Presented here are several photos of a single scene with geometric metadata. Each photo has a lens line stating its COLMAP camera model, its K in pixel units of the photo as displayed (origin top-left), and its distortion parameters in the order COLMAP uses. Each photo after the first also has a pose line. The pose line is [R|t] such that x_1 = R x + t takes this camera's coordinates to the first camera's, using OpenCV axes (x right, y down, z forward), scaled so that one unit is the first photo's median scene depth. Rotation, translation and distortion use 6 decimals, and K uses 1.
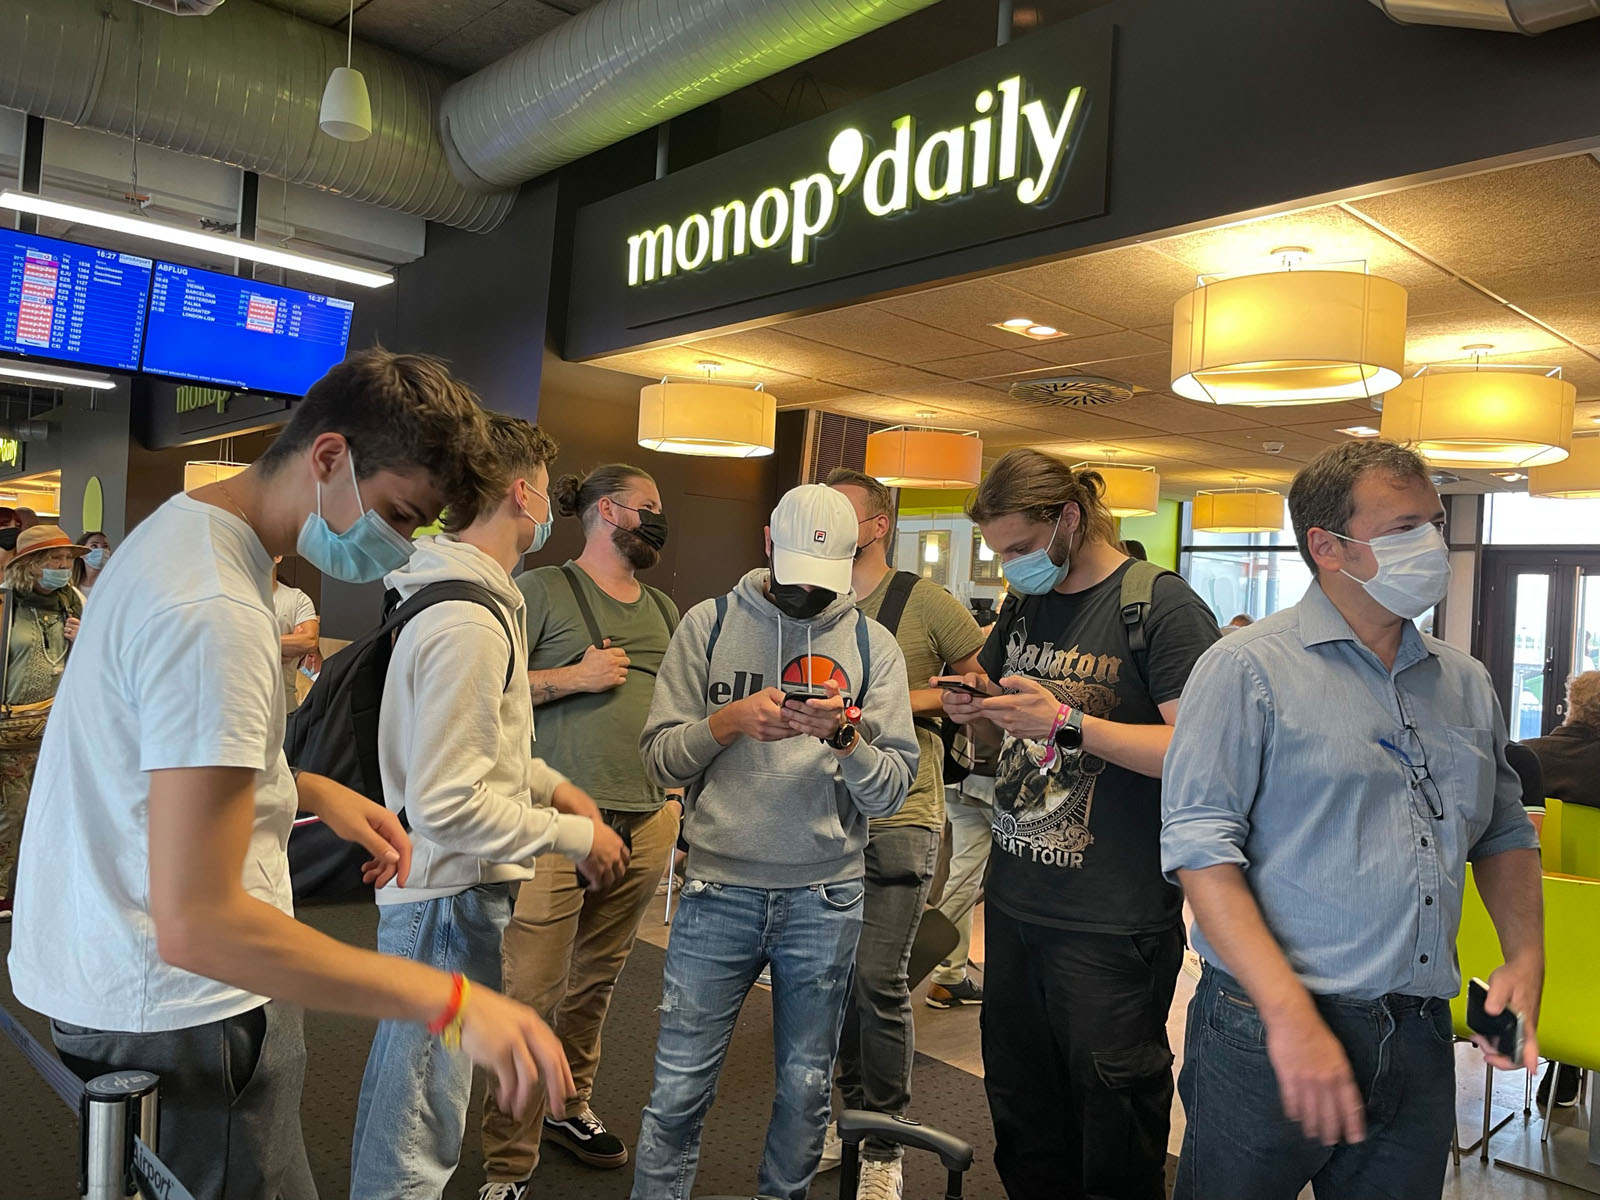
lens RADIAL K [[1205.2, 0, 800.0], [0, 1205.2, 600.0], [0, 0, 1]] dist [0.096696, -0.141252]
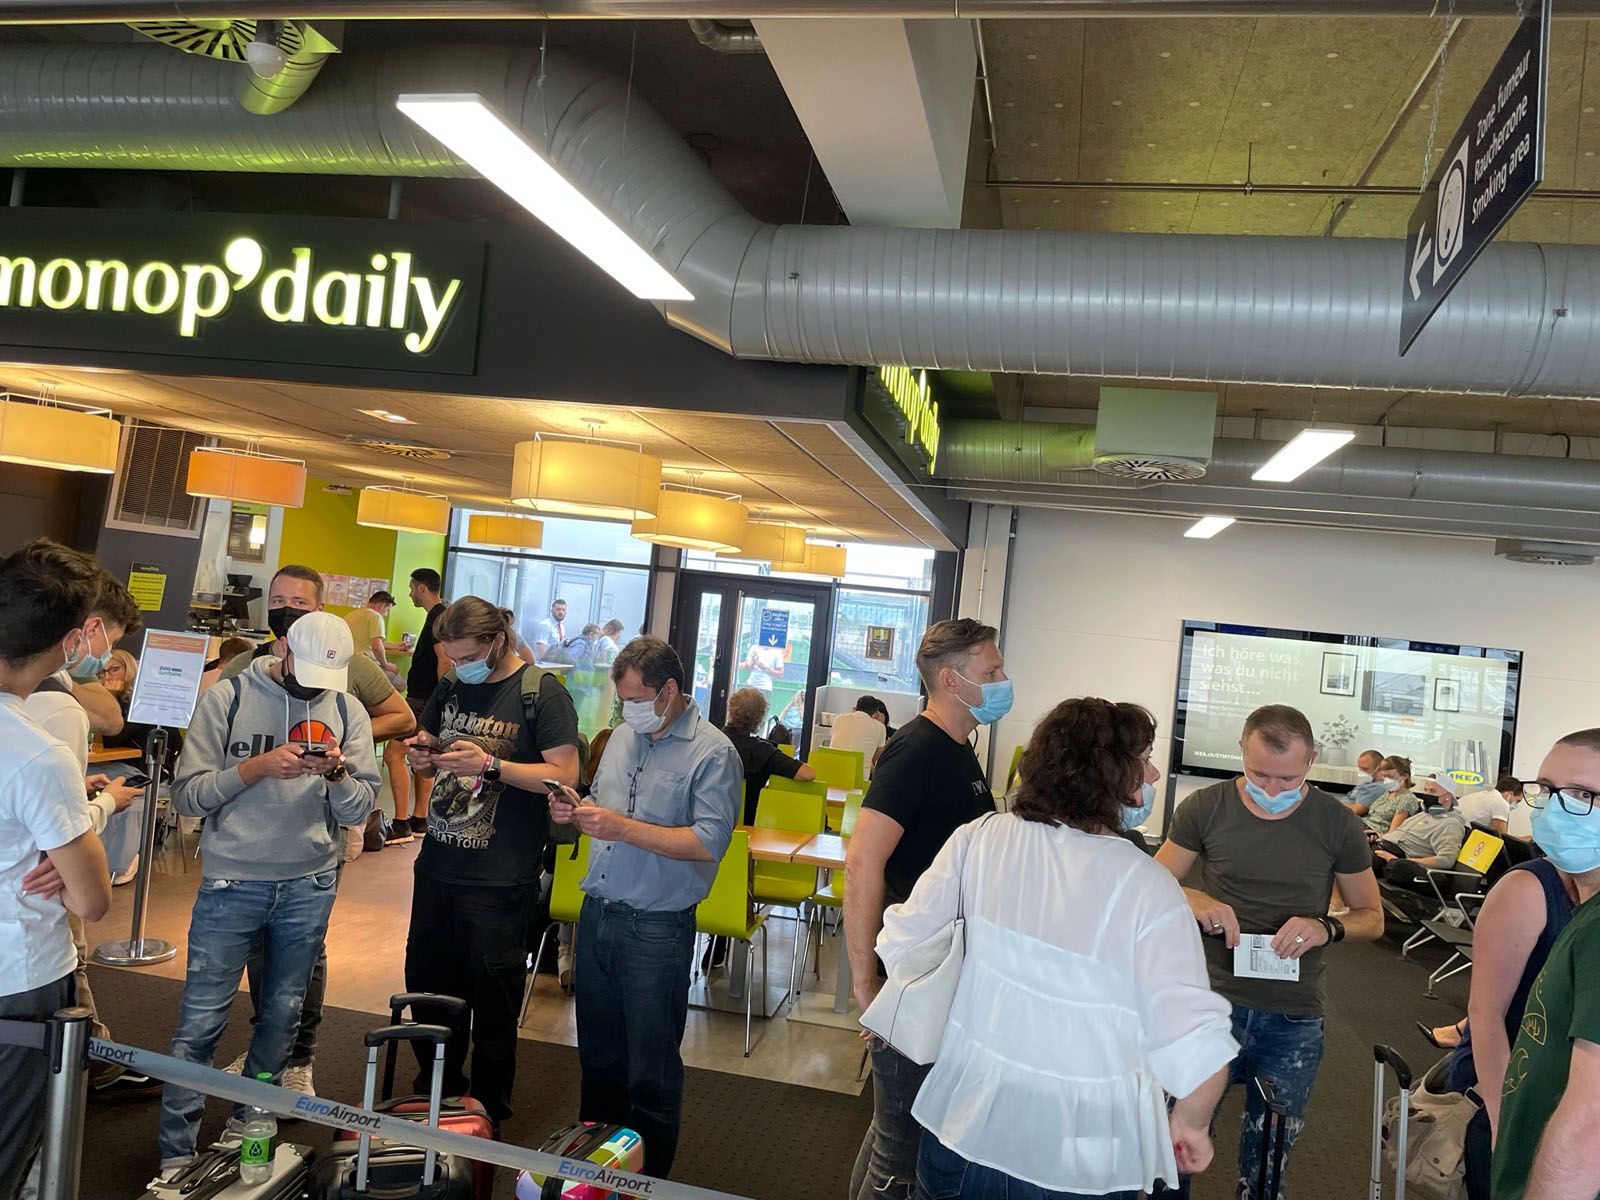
lens RADIAL K [[1205.2, 0, 800.0], [0, 1205.2, 600.0], [0, 0, 1]] dist [0.096696, -0.141252]
pose [[0.812772, 0.038669, 0.581298, -0.378014], [-0.059470, 0.998089, 0.016757, -0.163078], [-0.579539, -0.048189, 0.813519, -0.557158]]
